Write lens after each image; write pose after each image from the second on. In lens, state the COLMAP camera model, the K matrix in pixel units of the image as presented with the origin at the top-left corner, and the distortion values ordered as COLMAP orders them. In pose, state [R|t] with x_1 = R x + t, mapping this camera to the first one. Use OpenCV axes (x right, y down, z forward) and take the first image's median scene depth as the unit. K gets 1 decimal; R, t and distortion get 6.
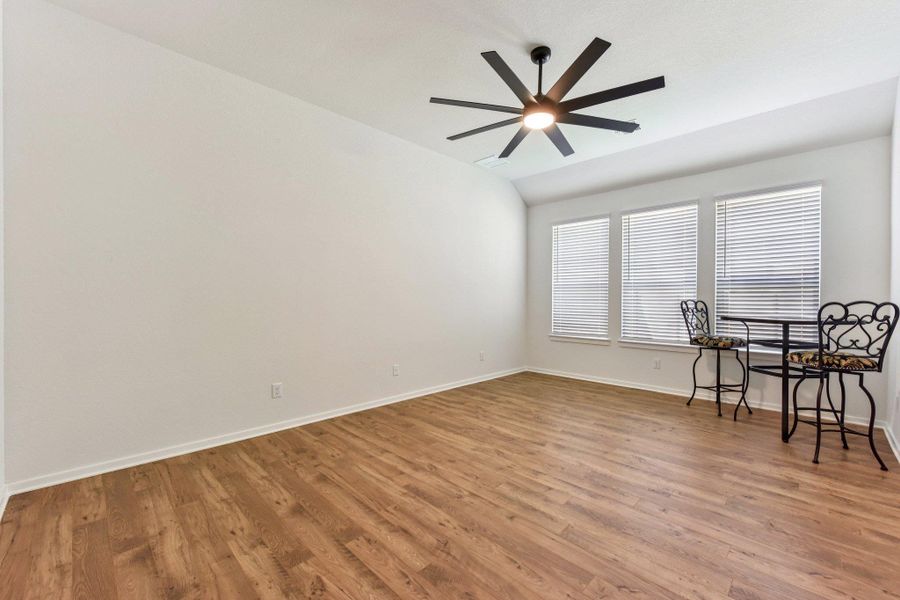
lens RADIAL K [[352.6, 0, 448.7], [0, 352.6, 300.5], [0, 0, 1]] dist [0.006587, -0.001900]
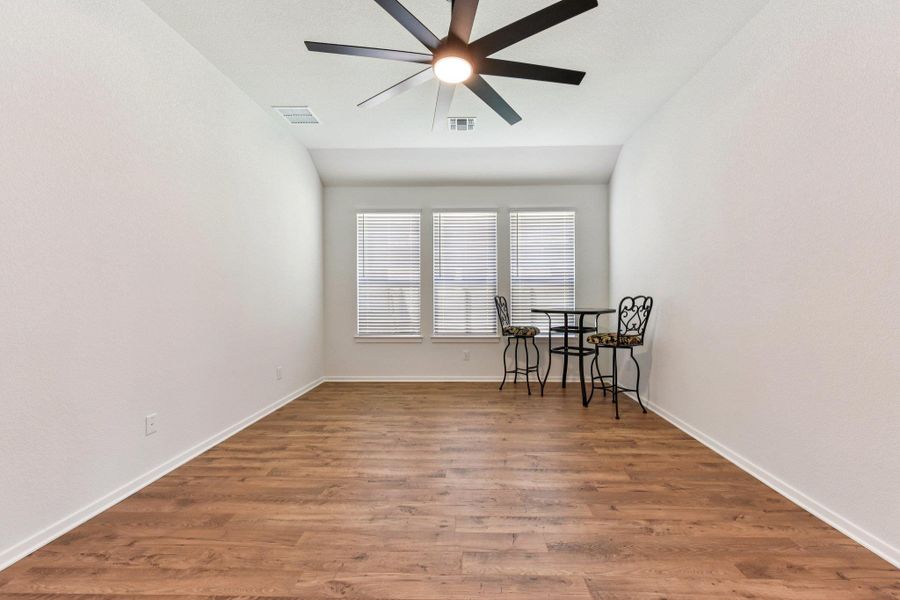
lens RADIAL K [[352.6, 0, 450.6], [0, 352.6, 294.3], [0, 0, 1]] dist [0.006587, -0.001900]
pose [[0.735649, -0.003171, 0.677355, -0.237011], [0.008072, 0.999959, -0.004086, -0.003174], [-0.677315, 0.008473, 0.735645, 0.345377]]
